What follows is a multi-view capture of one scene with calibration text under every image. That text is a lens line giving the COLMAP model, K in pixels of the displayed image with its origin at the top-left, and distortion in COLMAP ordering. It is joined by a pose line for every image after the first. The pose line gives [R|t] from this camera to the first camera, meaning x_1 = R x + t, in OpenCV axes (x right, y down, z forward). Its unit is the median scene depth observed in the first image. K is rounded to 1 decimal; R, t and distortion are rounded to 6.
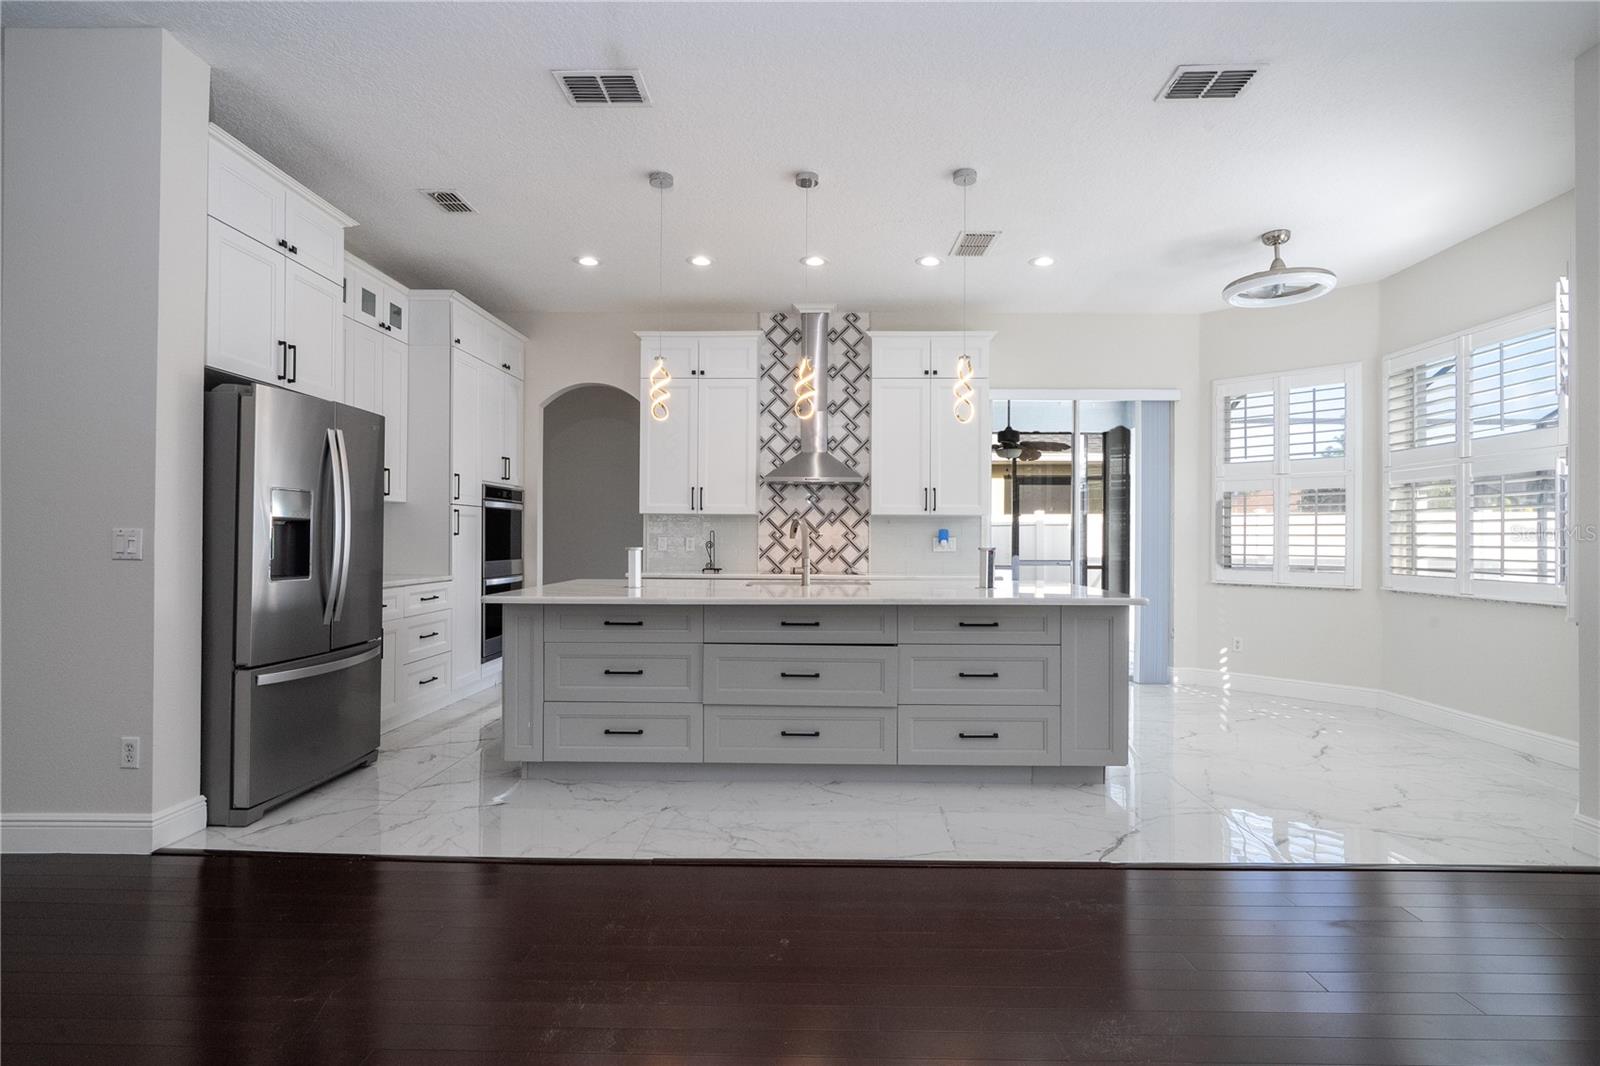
lens RADIAL K [[784.8, 0, 800.0], [0, 784.8, 533.0], [0, 0, 1]] dist [0.002041, 0.000721]
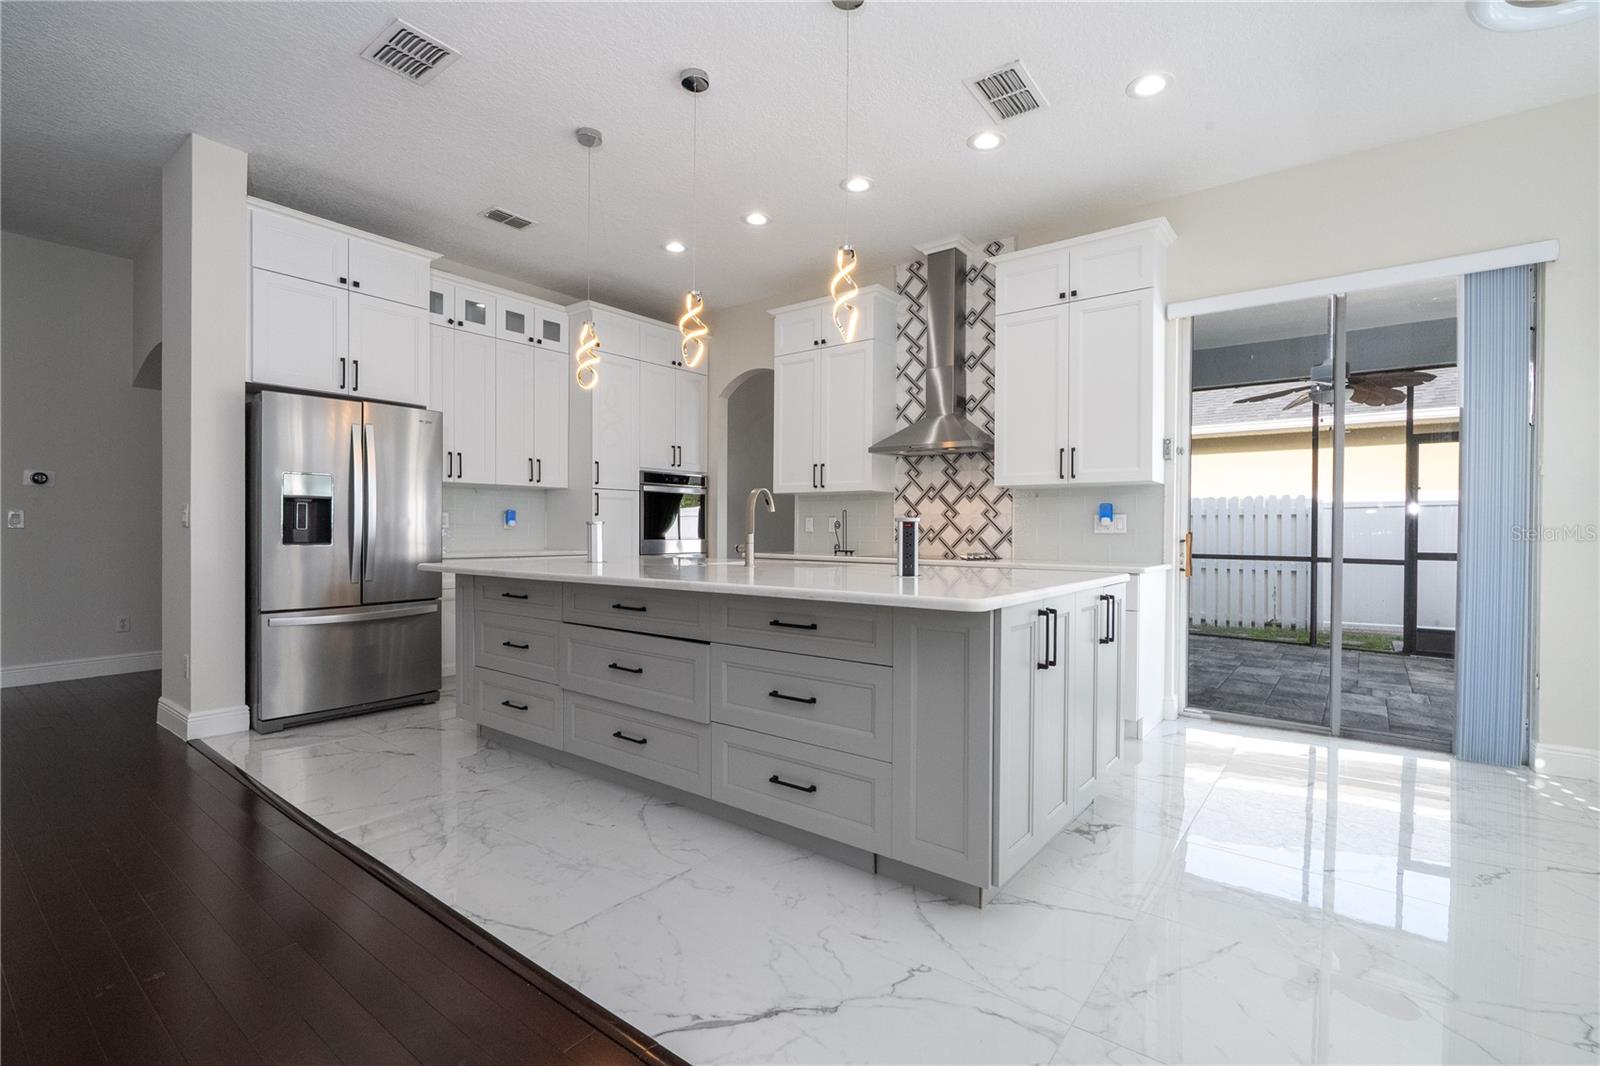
lens RADIAL K [[713.4, 0, 808.4], [0, 713.4, 534.2], [0, 0, 1]] dist [0.000397, 0.000523]
pose [[0.810458, 0.003450, -0.585786, 0.360558], [0.002899, 0.999947, 0.009900, 0.017680], [0.585789, -0.009721, 0.810405, 0.293092]]
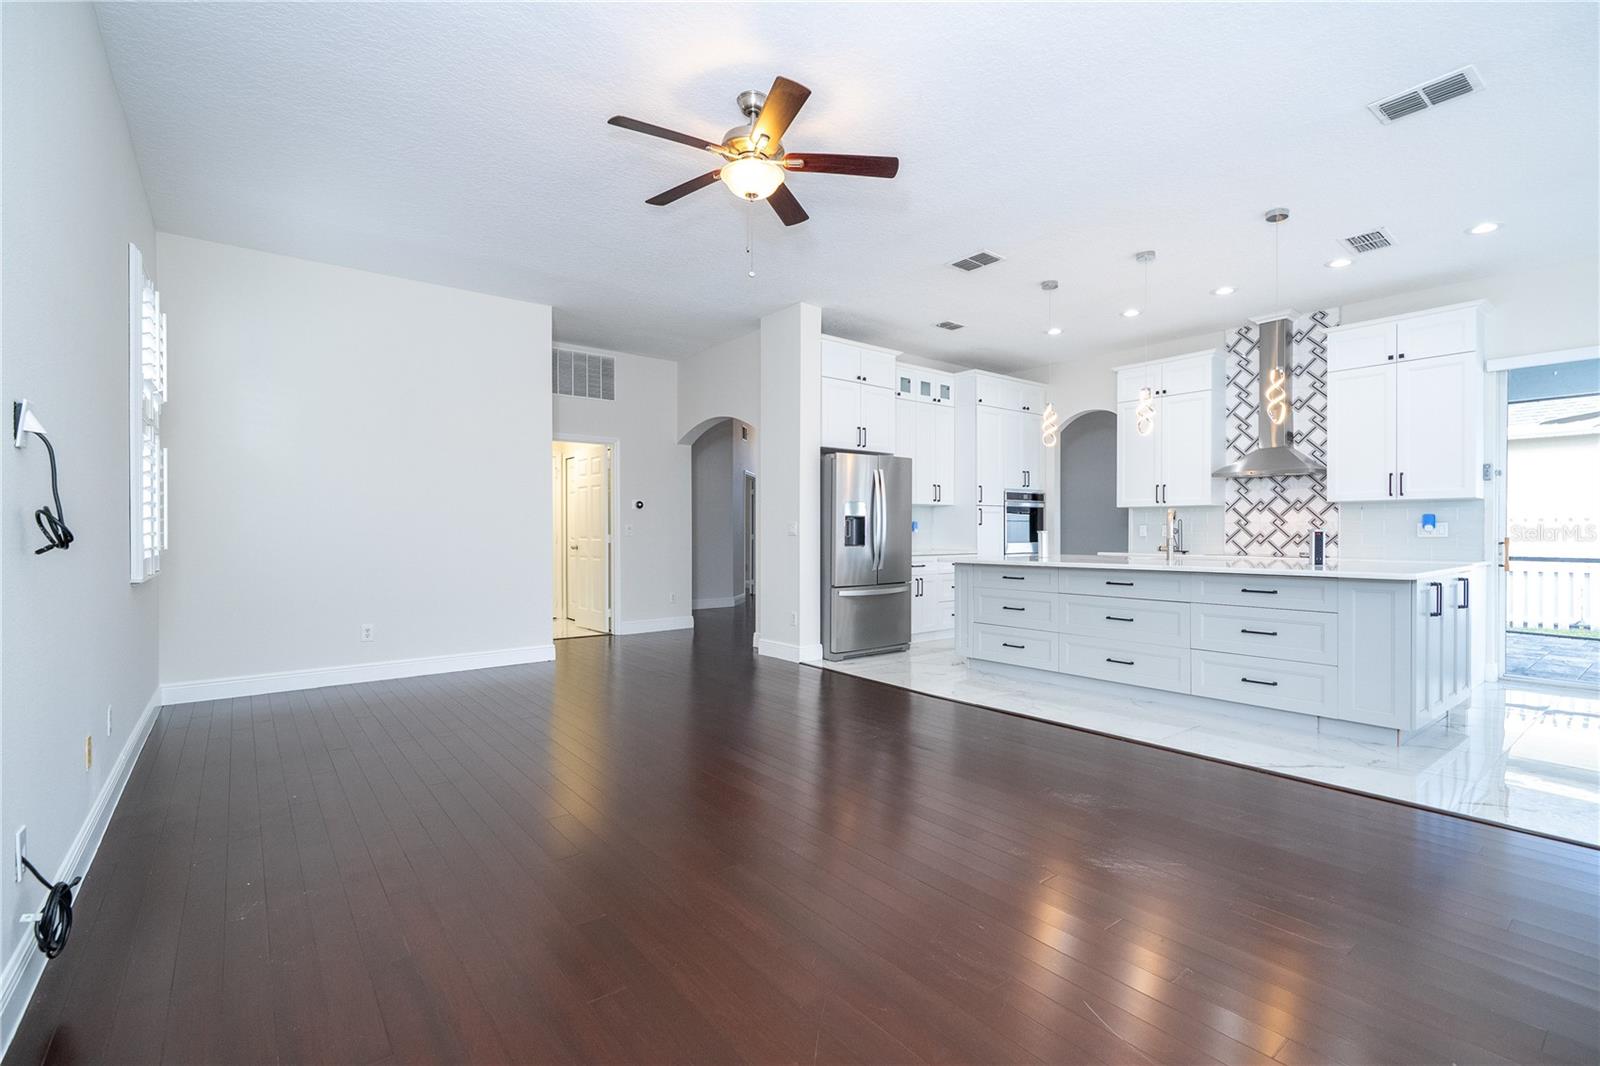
lens RADIAL K [[711.8, 0, 817.7], [0, 711.8, 534.5], [0, 0, 1]] dist [0.000171, 0.000143]
pose [[0.651210, -0.001772, -0.758895, 0.367910], [0.008562, 0.999951, 0.005013, 0.009952], [0.758849, -0.009762, 0.651194, -0.144957]]
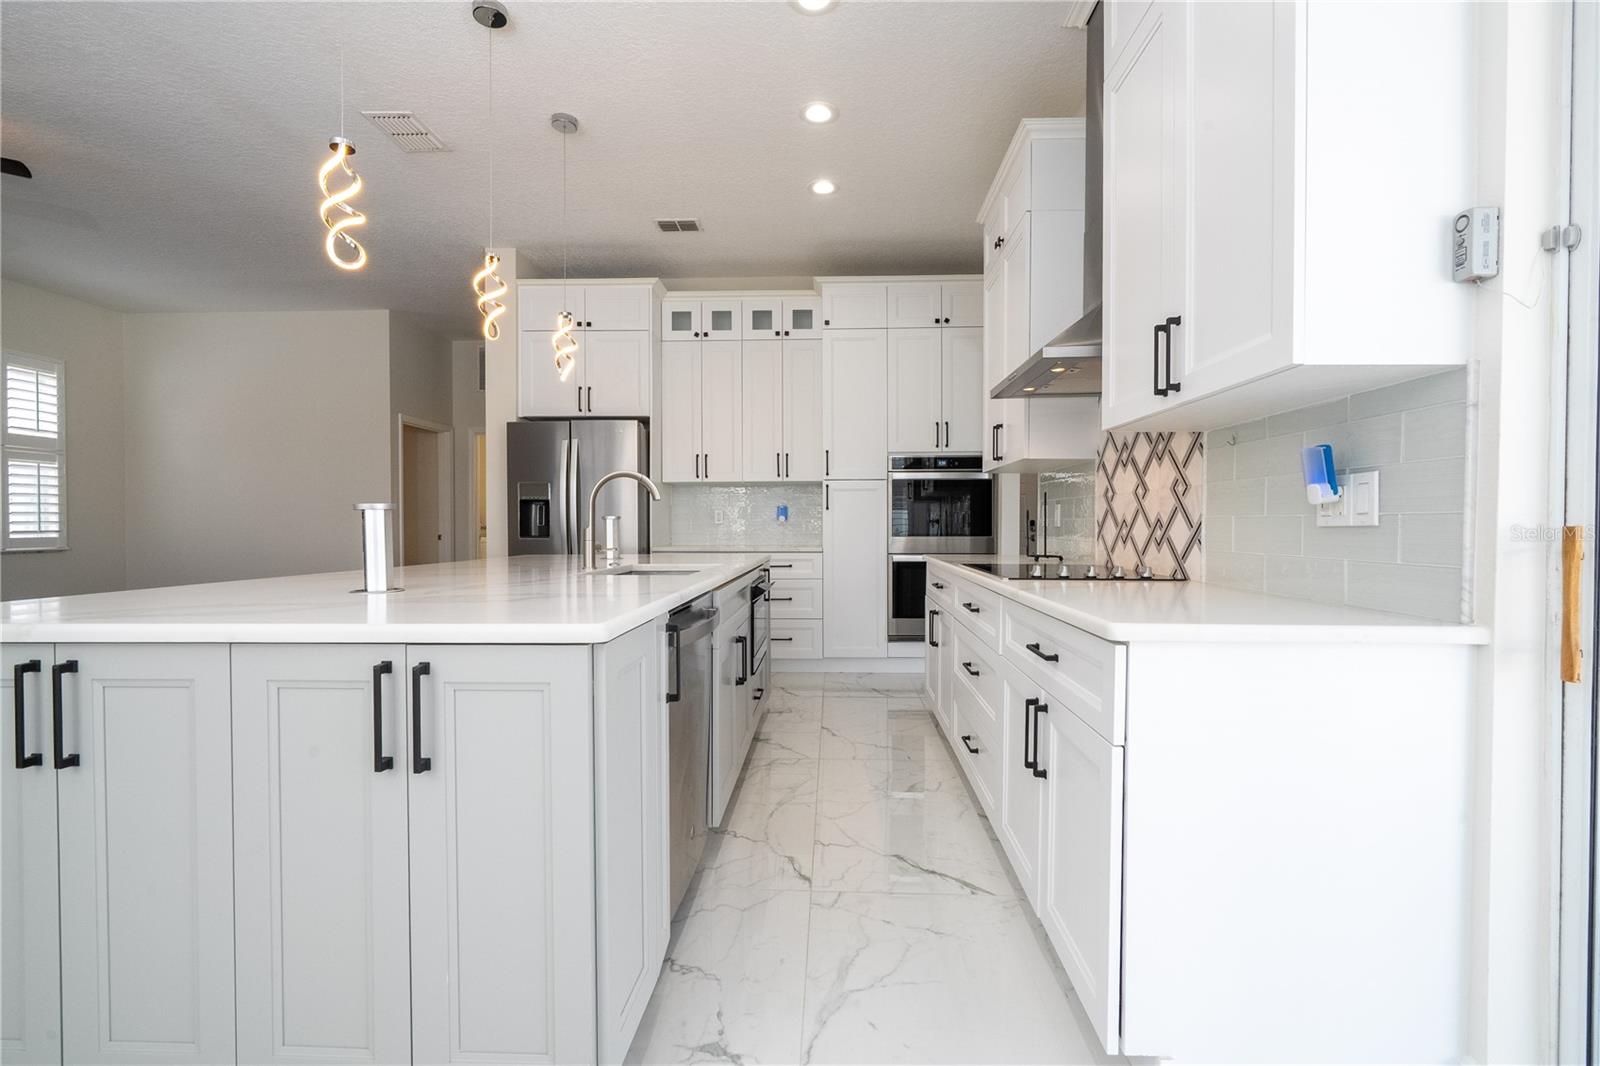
lens RADIAL K [[713.4, 0, 808.4], [0, 713.4, 534.2], [0, 0, 1]] dist [0.000397, 0.000523]
pose [[0.000212, 0.009263, -0.999957, 0.445048], [0.005761, 0.999940, 0.009264, 0.023832], [0.999983, -0.005763, 0.000159, 0.841528]]
